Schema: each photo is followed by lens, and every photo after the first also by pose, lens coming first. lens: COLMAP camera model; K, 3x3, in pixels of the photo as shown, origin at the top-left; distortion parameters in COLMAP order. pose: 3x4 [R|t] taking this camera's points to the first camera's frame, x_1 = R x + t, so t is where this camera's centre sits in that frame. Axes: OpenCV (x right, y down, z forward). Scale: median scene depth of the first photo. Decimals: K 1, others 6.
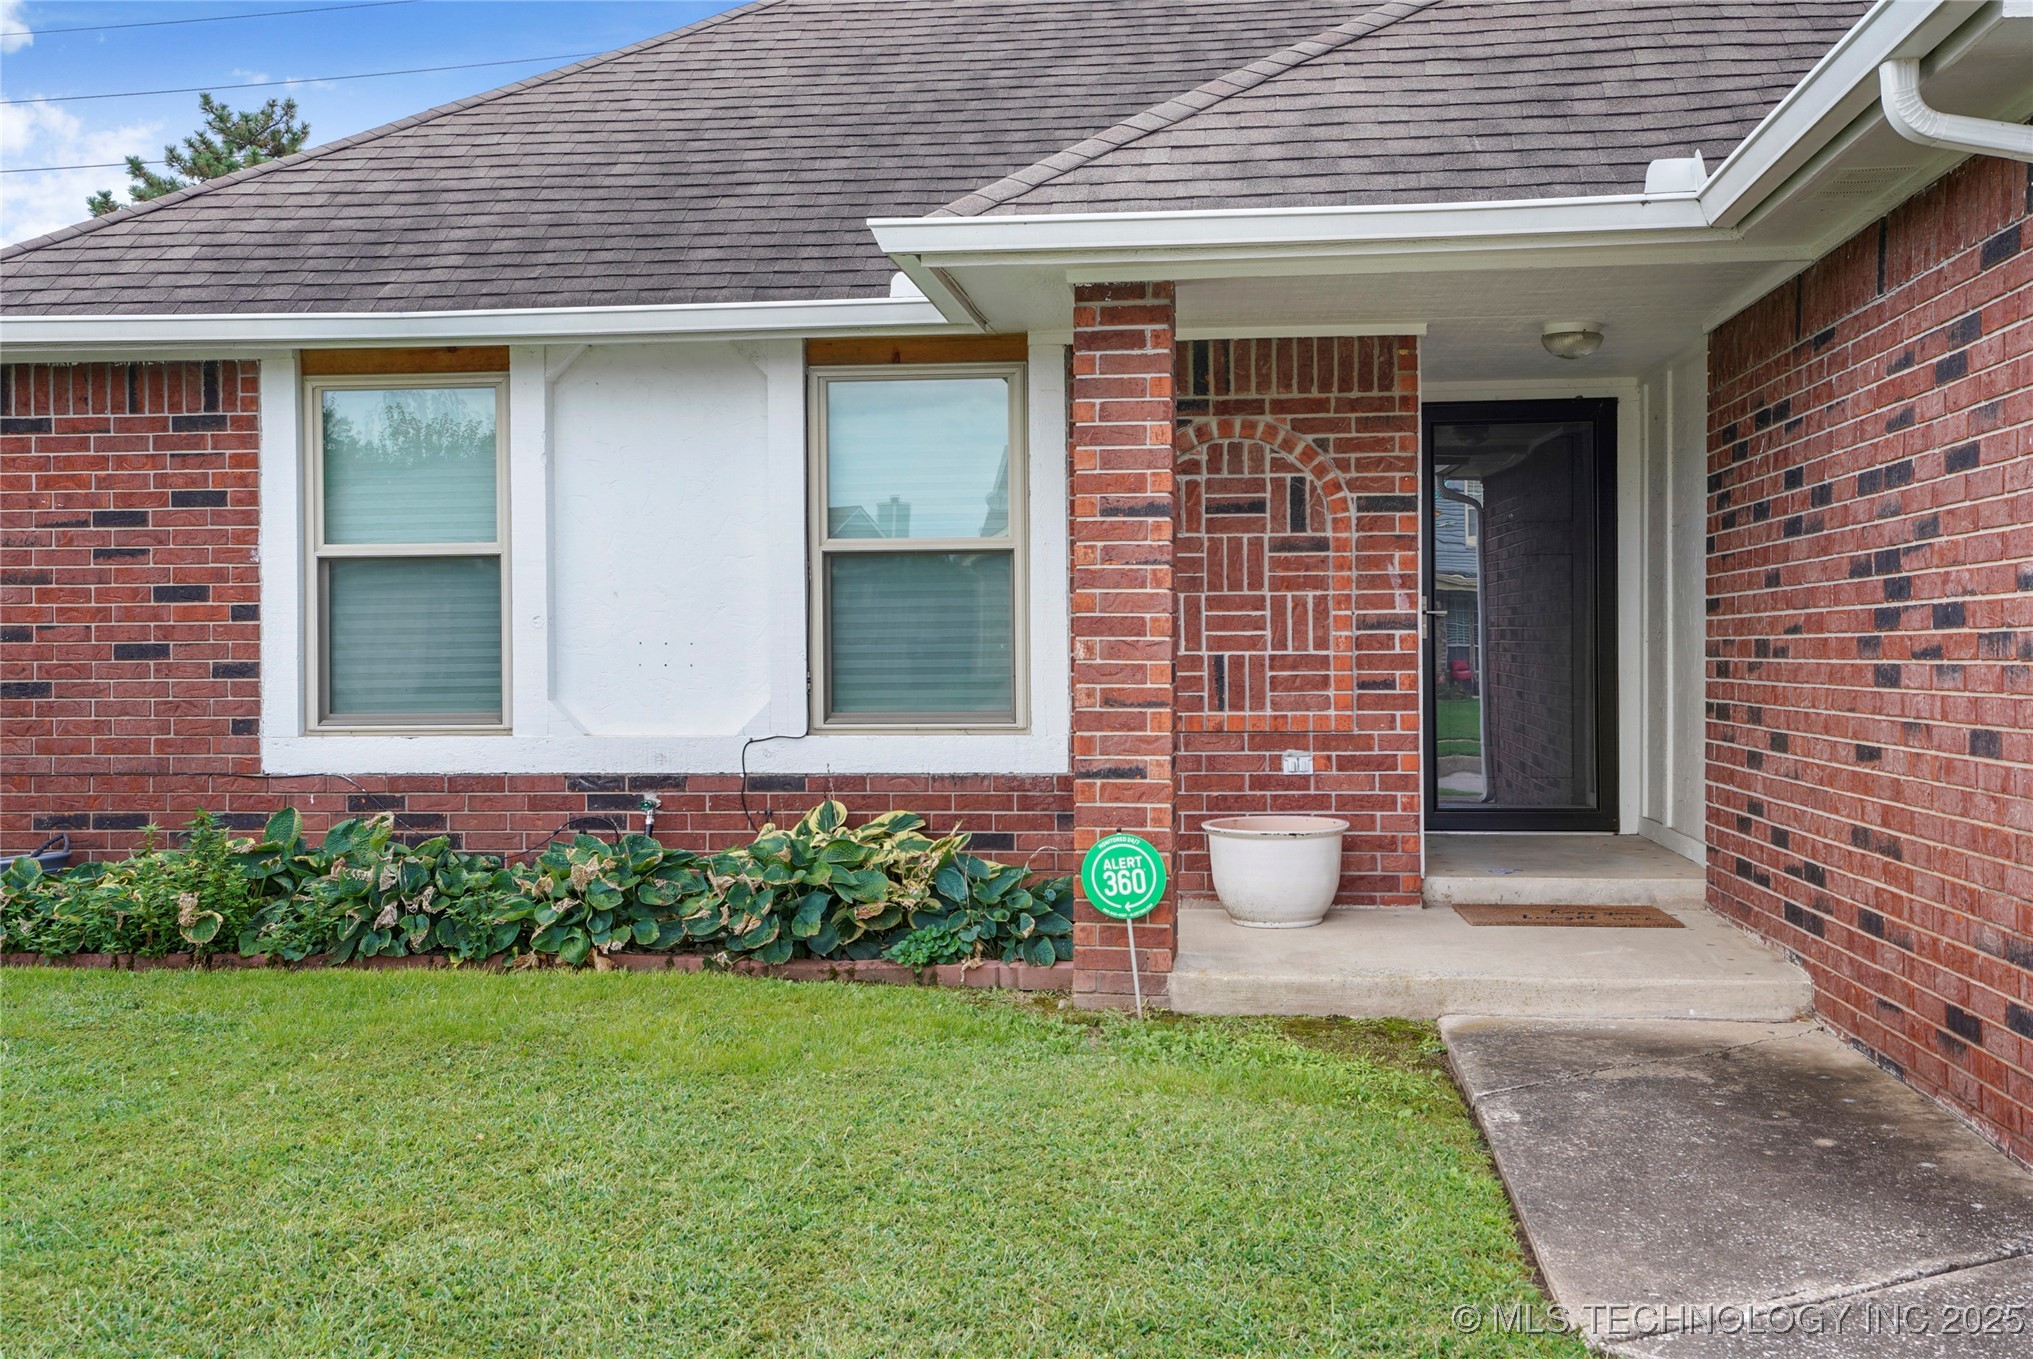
lens RADIAL K [[2106.6, 0, 976.1], [0, 2106.6, 668.1], [0, 0, 1]] dist [0.092212, 0.003683]
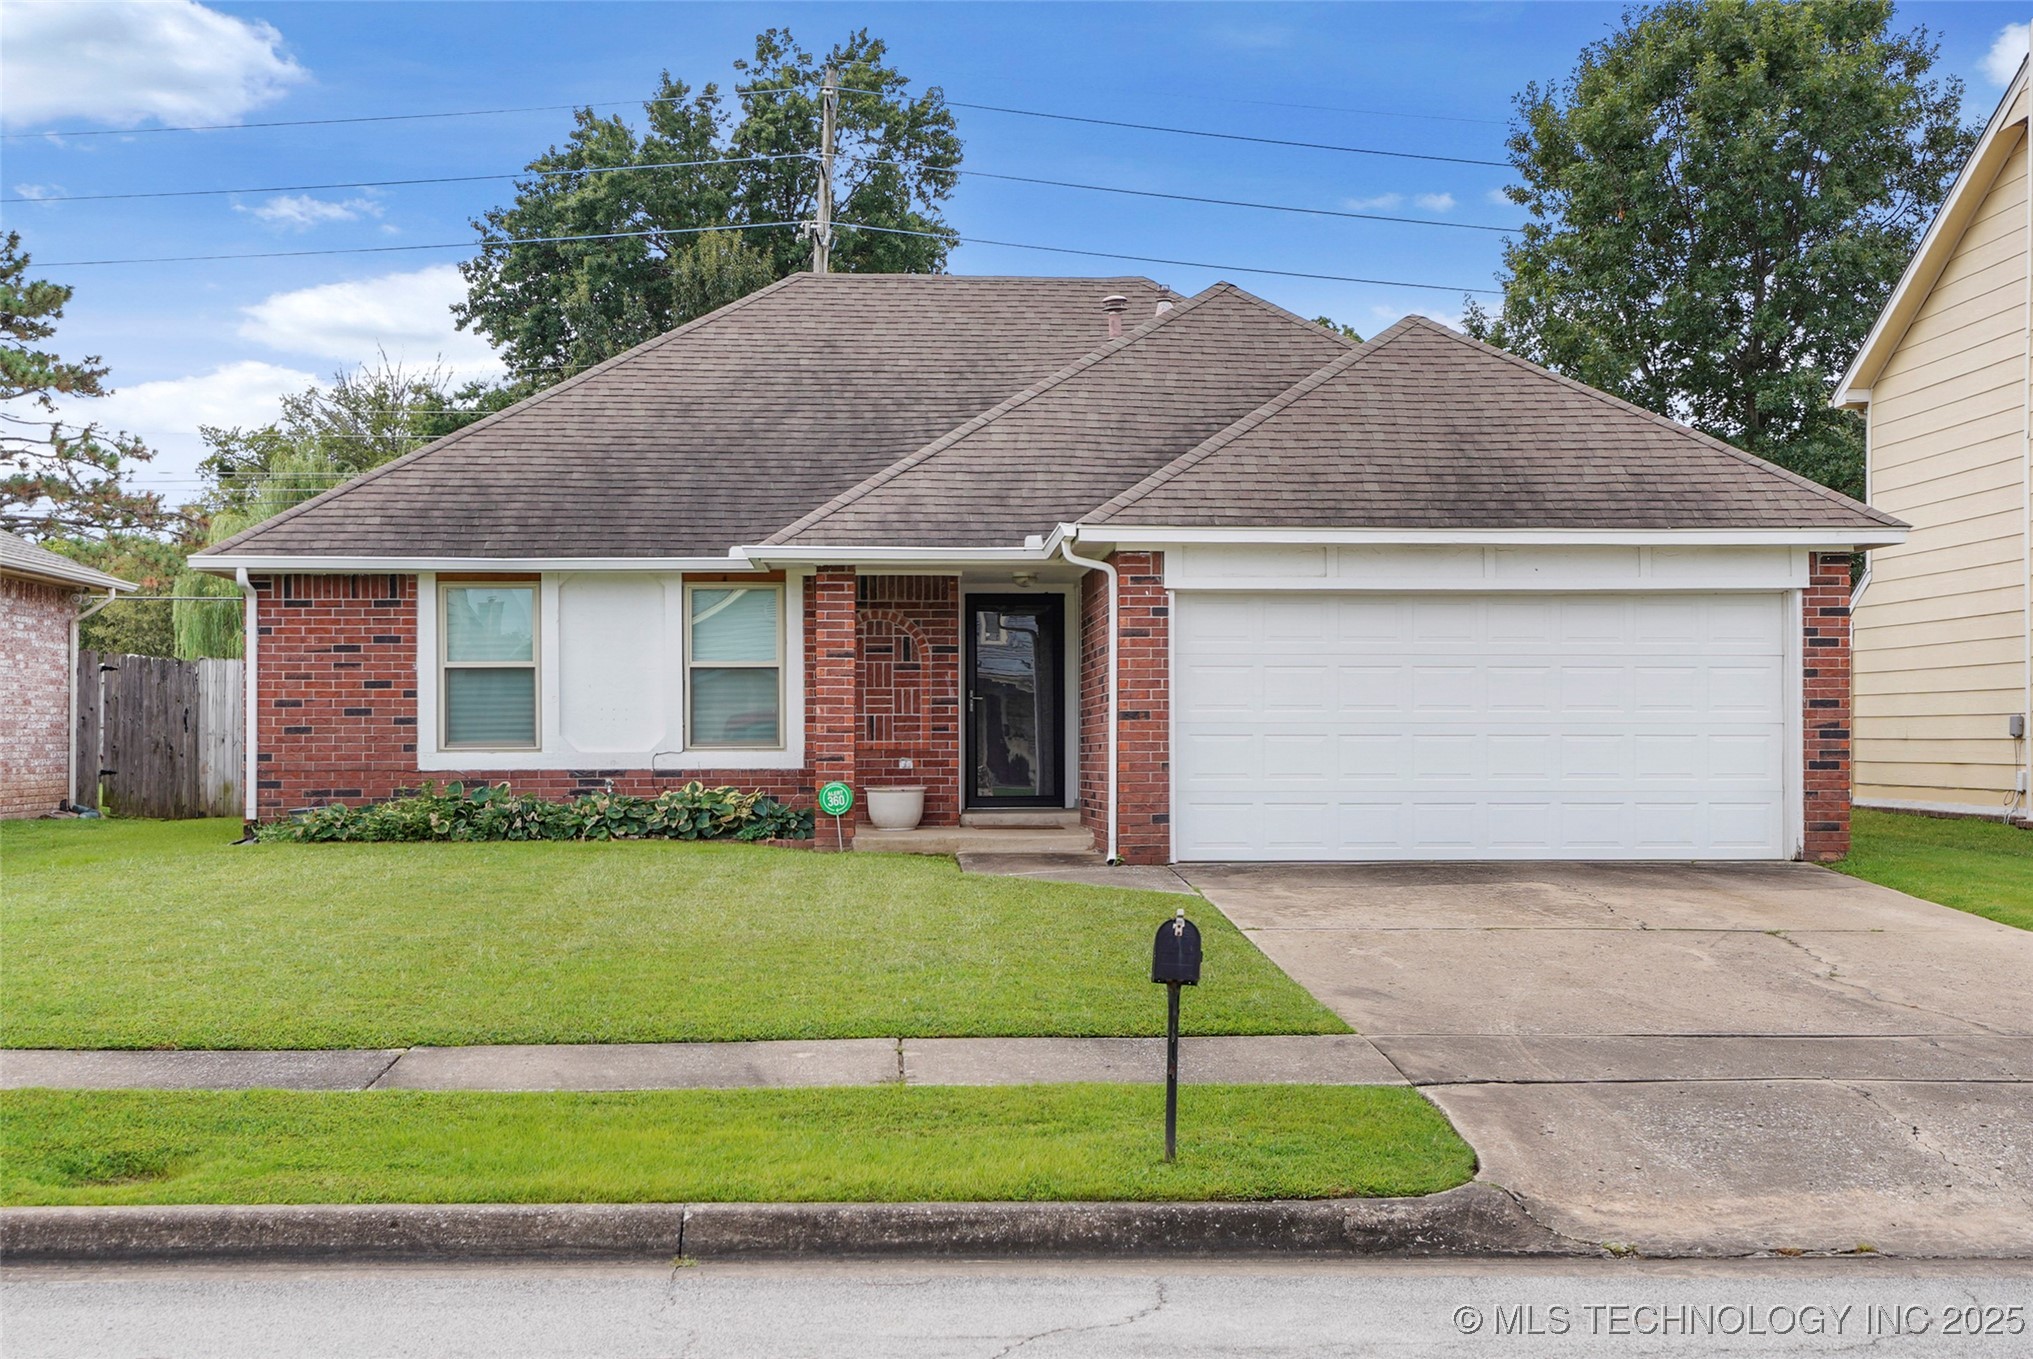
lens RADIAL K [[2106.6, 0, 976.1], [0, 2106.6, 668.1], [0, 0, 1]] dist [0.092212, 0.003683]
pose [[0.985321, 0.009919, 0.170421, -0.156488], [-0.002421, 0.999022, -0.044147, 0.041768], [-0.170692, 0.043087, 0.984382, -1.217752]]
